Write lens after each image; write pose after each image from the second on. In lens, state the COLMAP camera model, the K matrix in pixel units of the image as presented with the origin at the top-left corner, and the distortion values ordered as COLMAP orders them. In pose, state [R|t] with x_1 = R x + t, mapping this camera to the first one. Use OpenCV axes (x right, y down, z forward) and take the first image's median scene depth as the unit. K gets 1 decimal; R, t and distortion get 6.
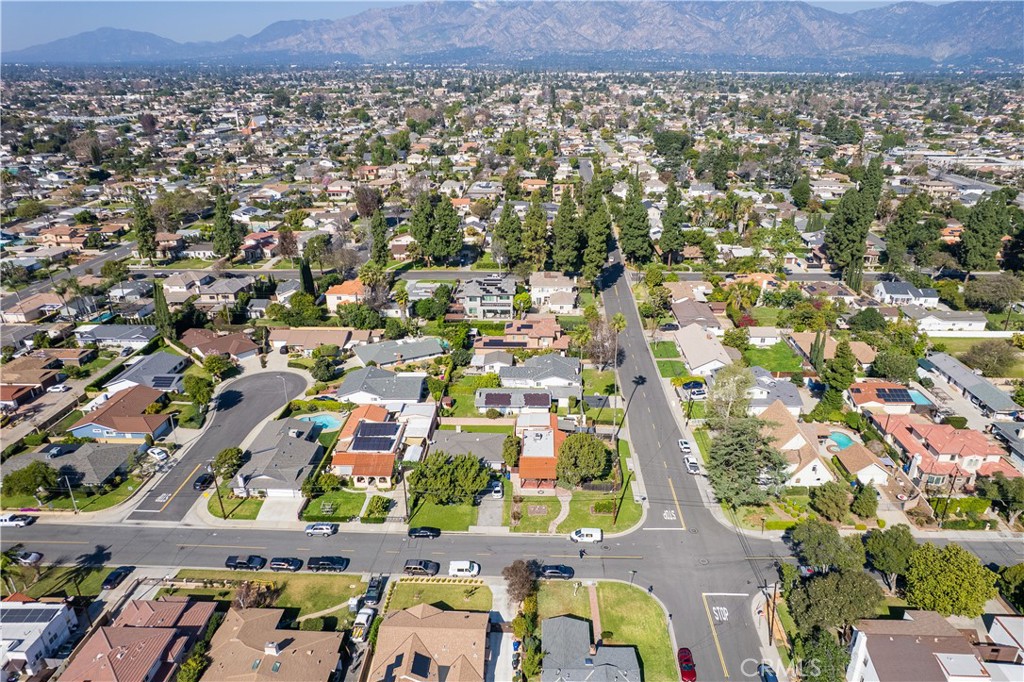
lens RADIAL K [[672.4, 0, 517.8], [0, 672.4, 346.2], [0, 0, 1]] dist [-0.081960, 0.073781]
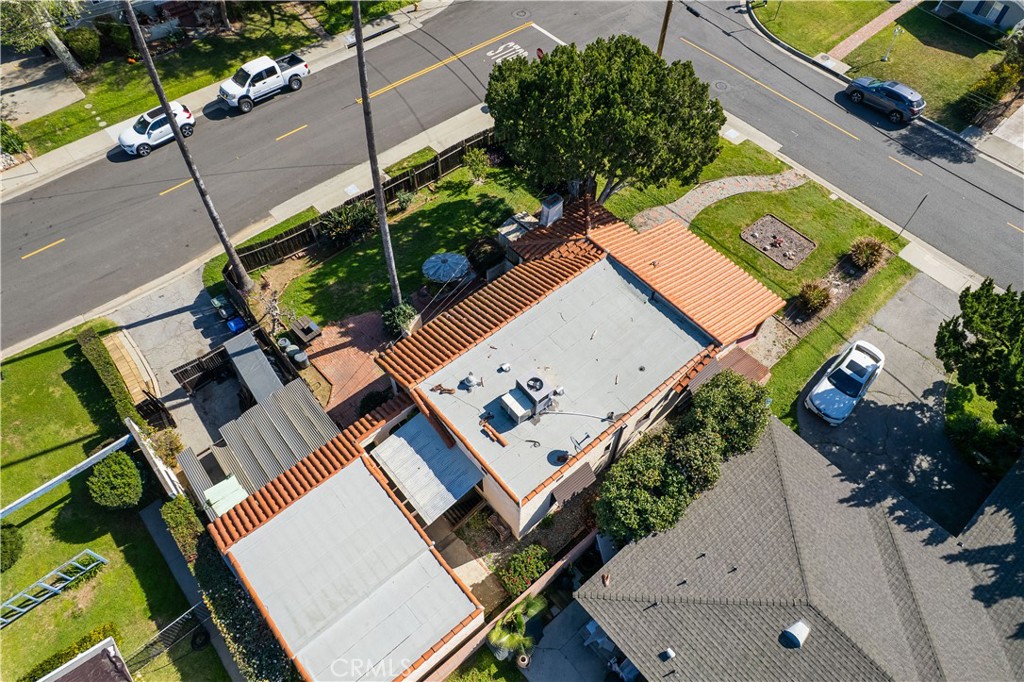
lens RADIAL K [[661.8, 0, 515.7], [0, 661.8, 346.2], [0, 0, 1]] dist [-0.081922, 0.075567]
pose [[-0.679733, -0.609659, 0.407774, -0.031314], [0.272535, 0.306214, 0.912117, -0.036360], [-0.680946, 0.731129, -0.041990, 0.886508]]
